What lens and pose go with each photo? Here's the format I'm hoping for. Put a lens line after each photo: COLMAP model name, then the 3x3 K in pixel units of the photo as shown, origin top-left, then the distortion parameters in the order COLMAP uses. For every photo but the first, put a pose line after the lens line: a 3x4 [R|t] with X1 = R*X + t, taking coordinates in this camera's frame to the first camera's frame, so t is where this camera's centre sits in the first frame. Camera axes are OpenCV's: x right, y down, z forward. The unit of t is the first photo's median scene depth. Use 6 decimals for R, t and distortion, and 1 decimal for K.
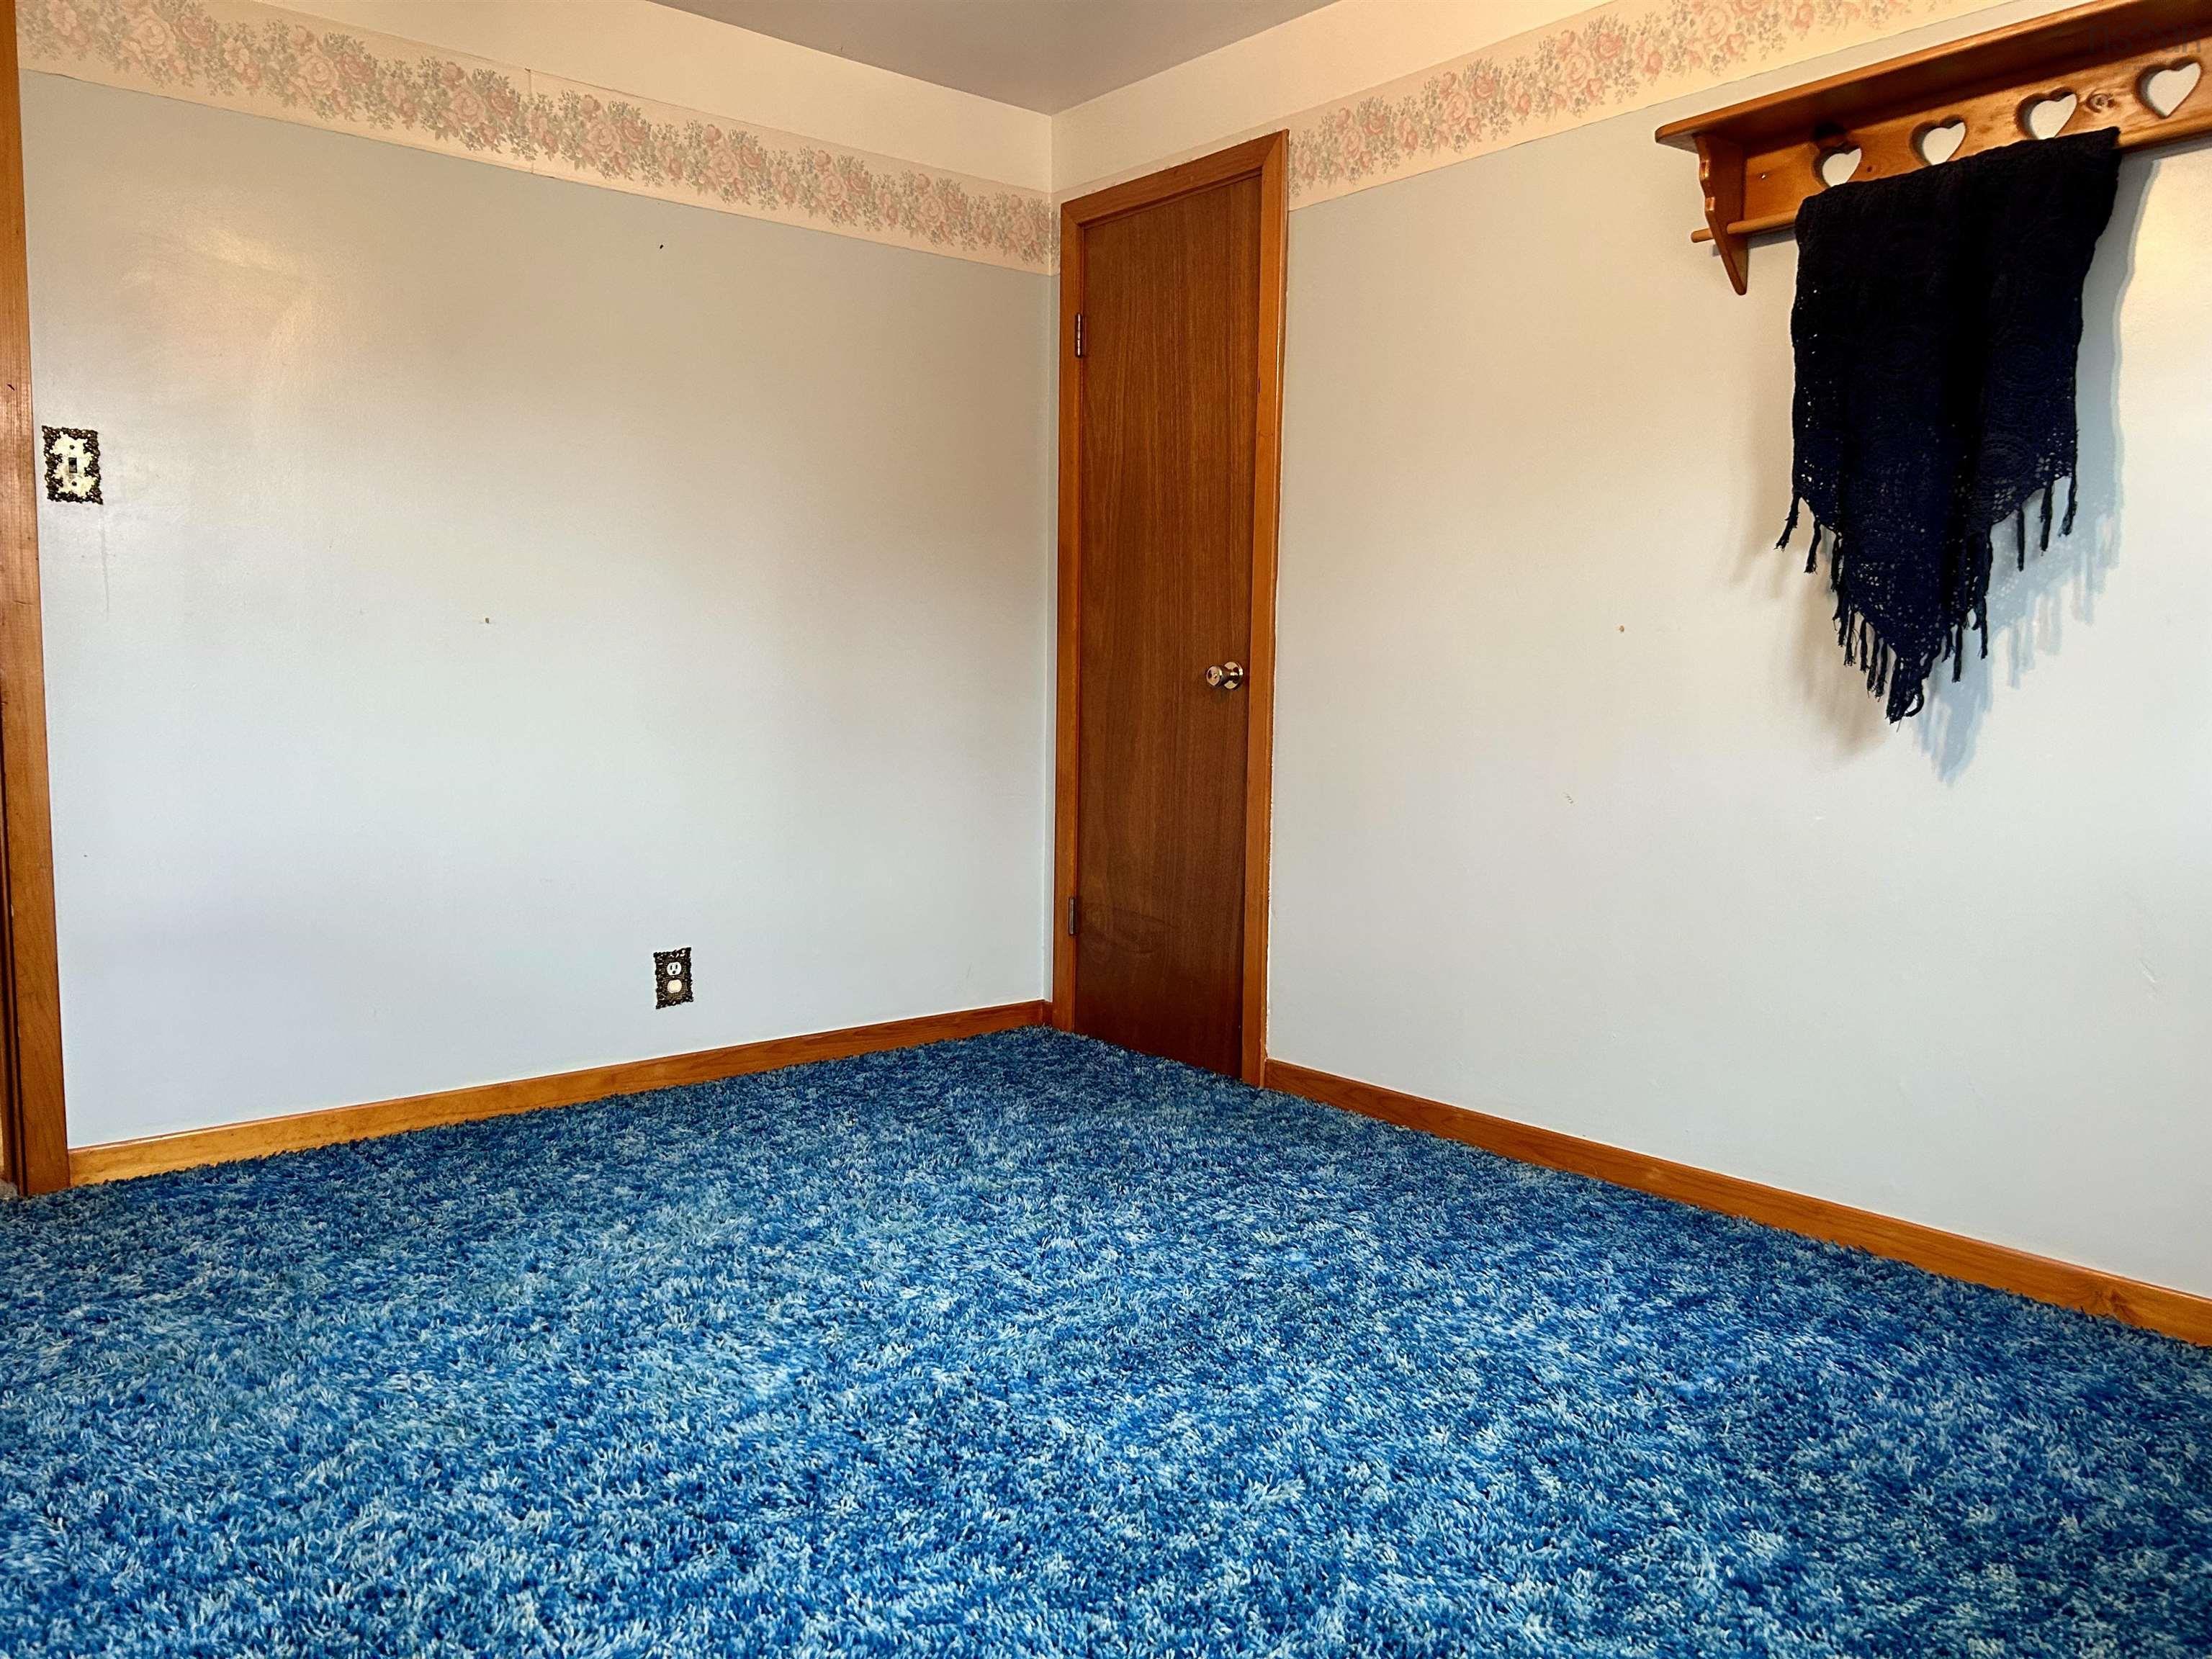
lens RADIAL K [[1681.8, 0, 1097.7], [0, 1681.8, 821.1], [0, 0, 1]] dist [0.058366, -0.037552]
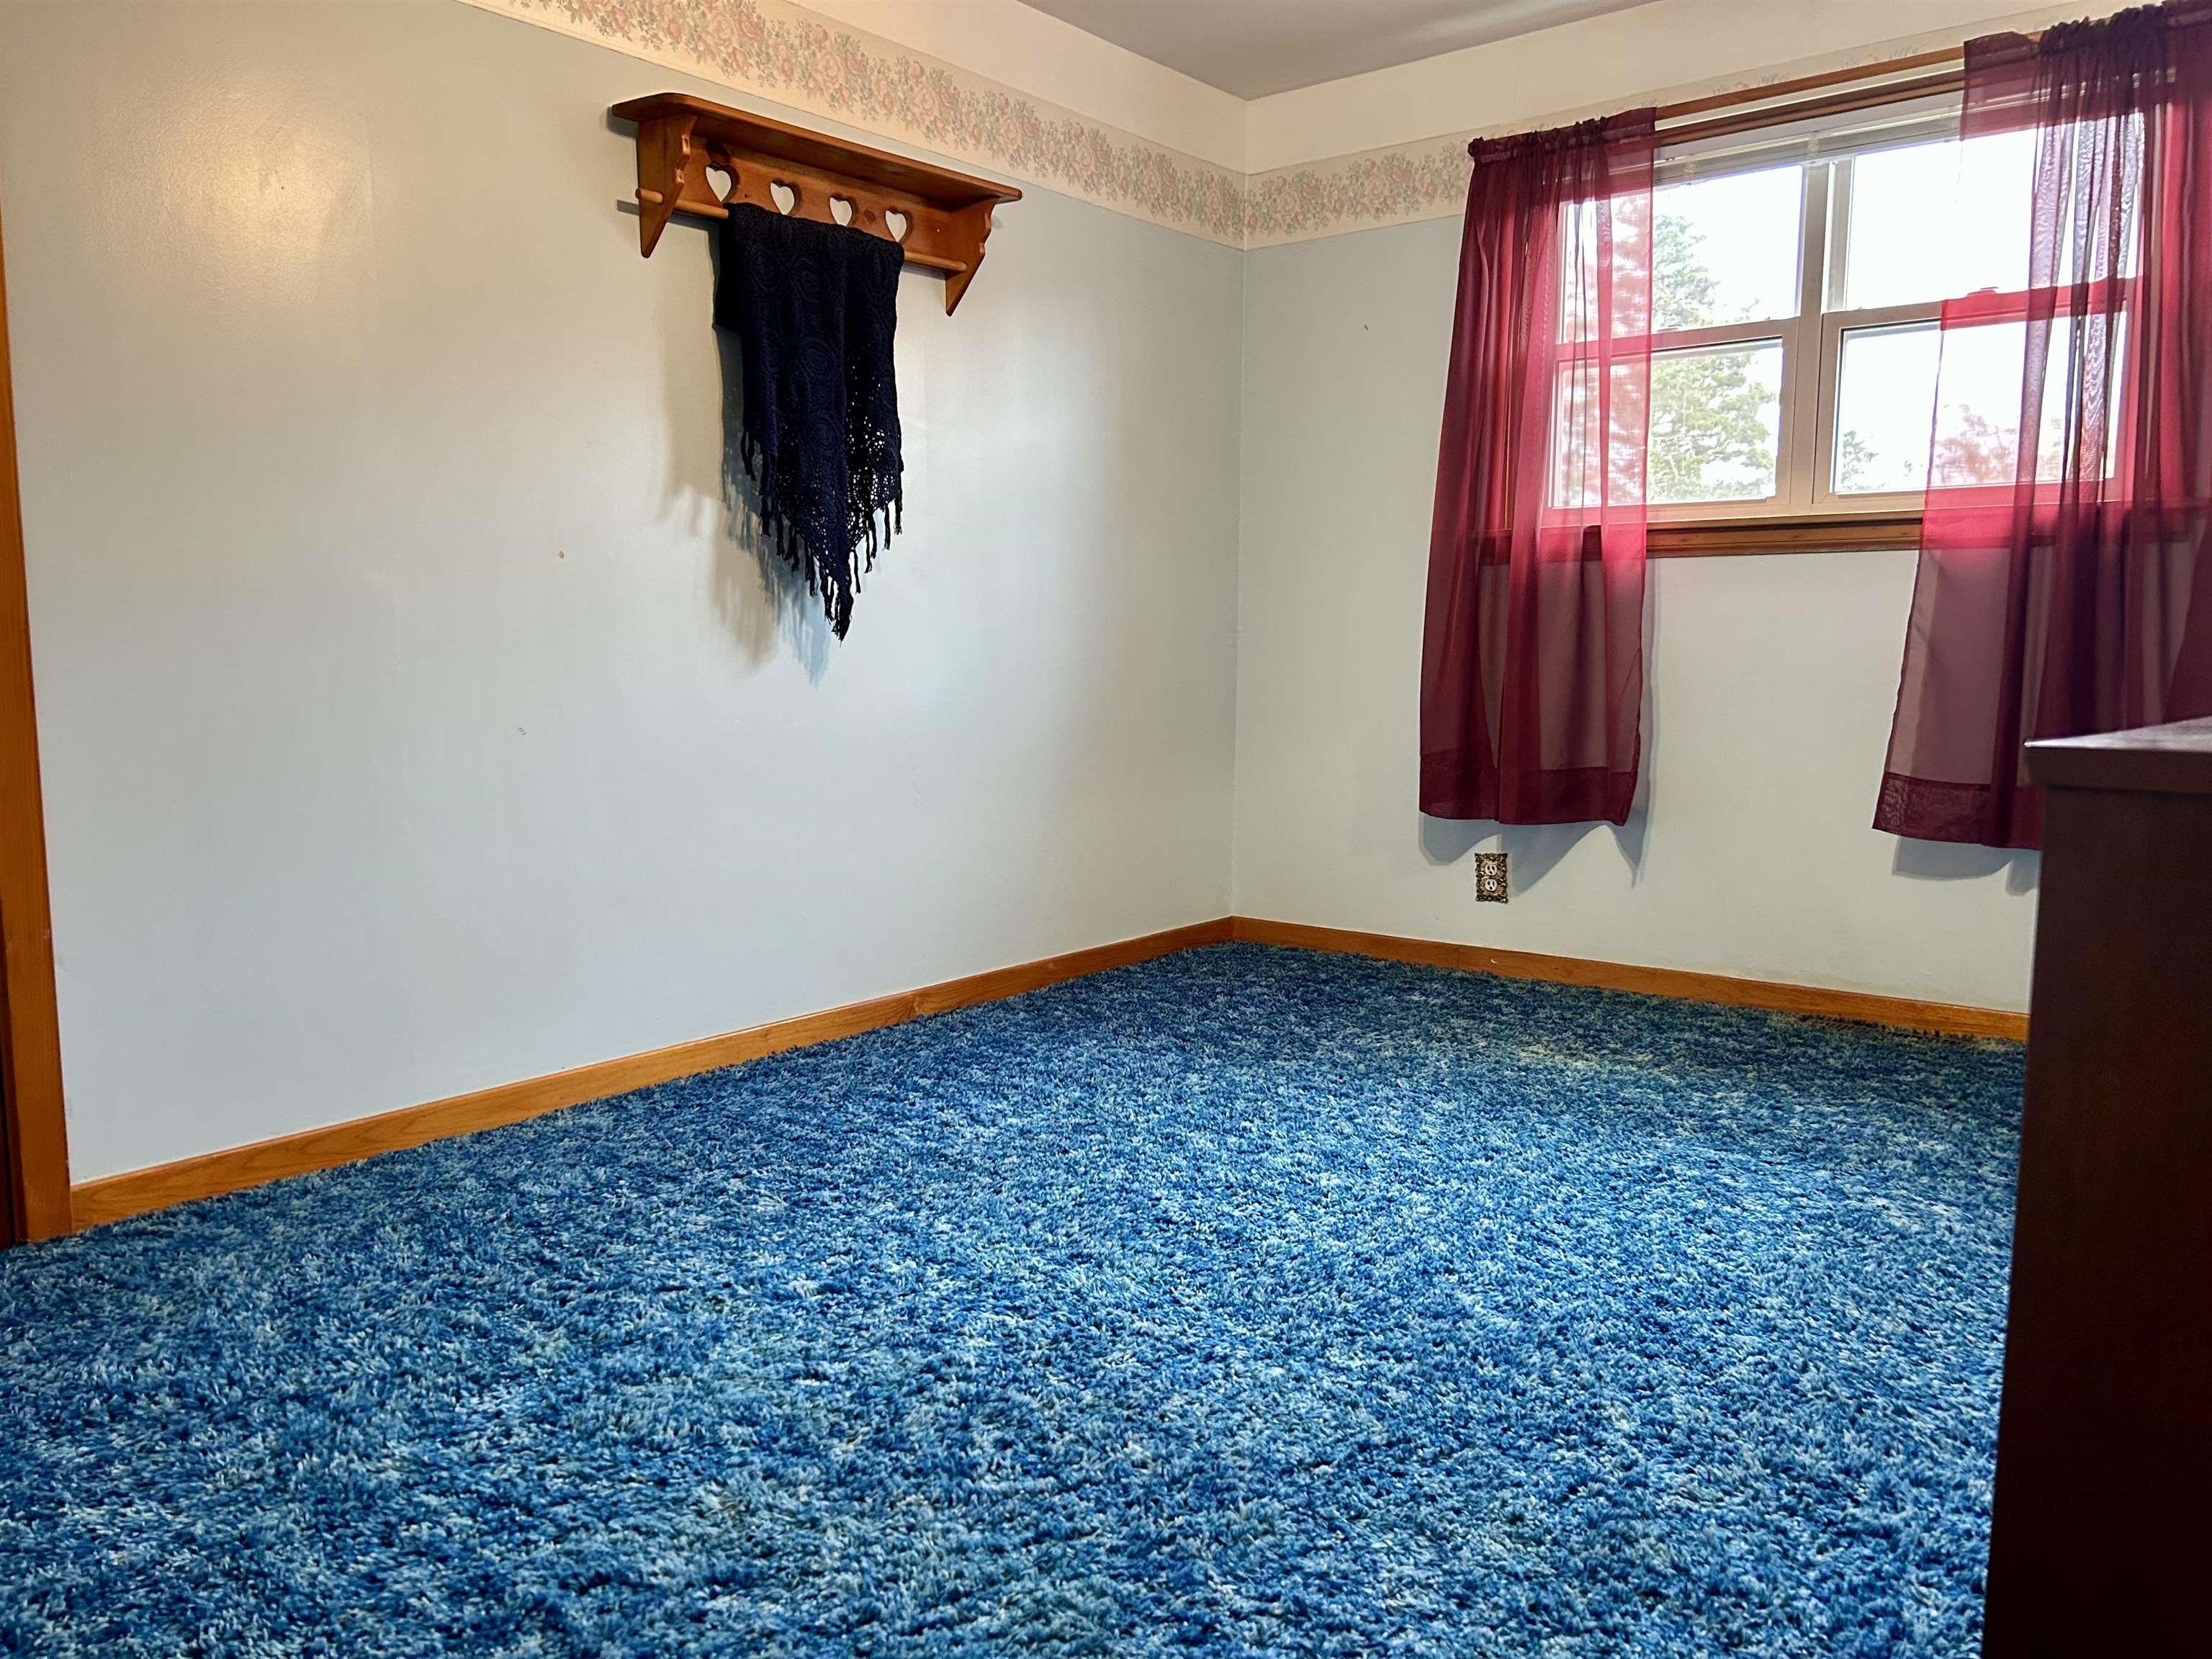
lens RADIAL K [[1681.8, 0, 1103.0], [0, 1681.8, 833.2], [0, 0, 1]] dist [0.058366, -0.037552]
pose [[-0.191991, -0.123055, 0.973651, -0.867681], [0.091500, 0.985542, 0.142600, -0.075364], [-0.977122, 0.116467, -0.177955, 1.023570]]
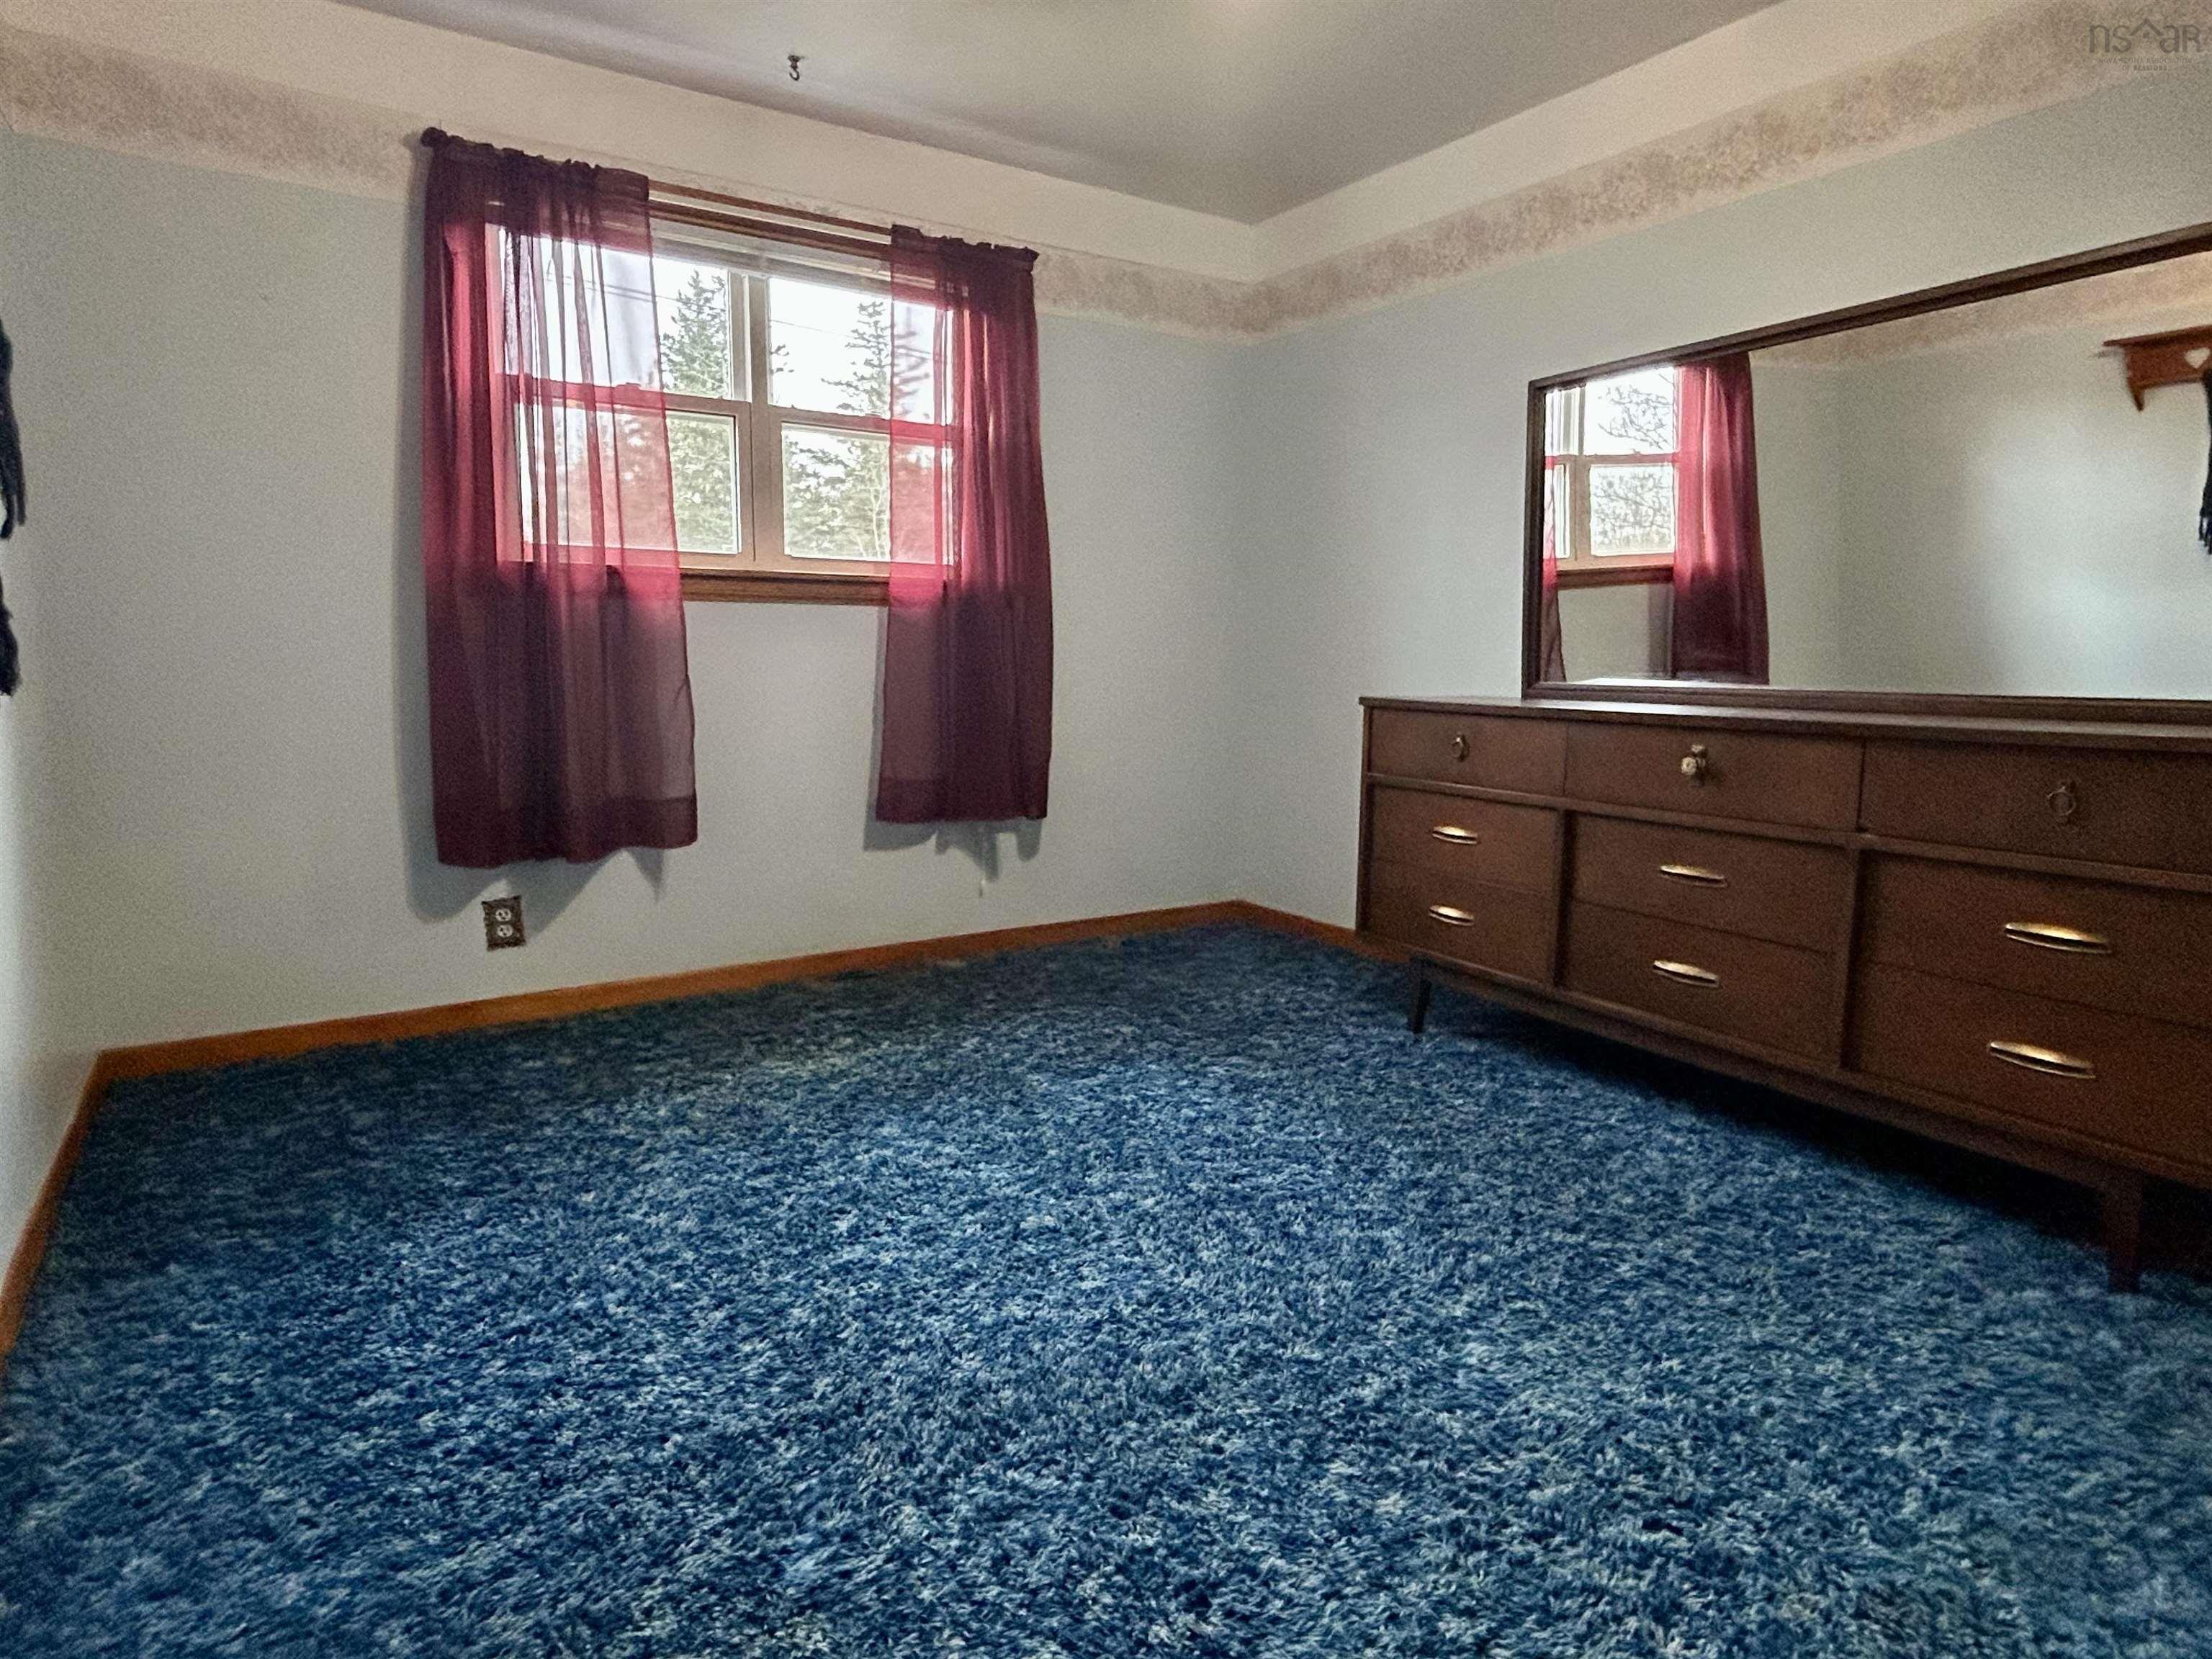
lens RADIAL K [[1271.9, 0, 1106.2], [0, 1271.9, 827.5], [0, 0, 1]] dist [0.004034, 0.000014]
pose [[-0.993284, -0.027277, 0.112444, -0.043435], [-0.000492, 0.972803, 0.231633, -0.126903], [-0.115704, 0.230022, -0.966283, 1.428270]]
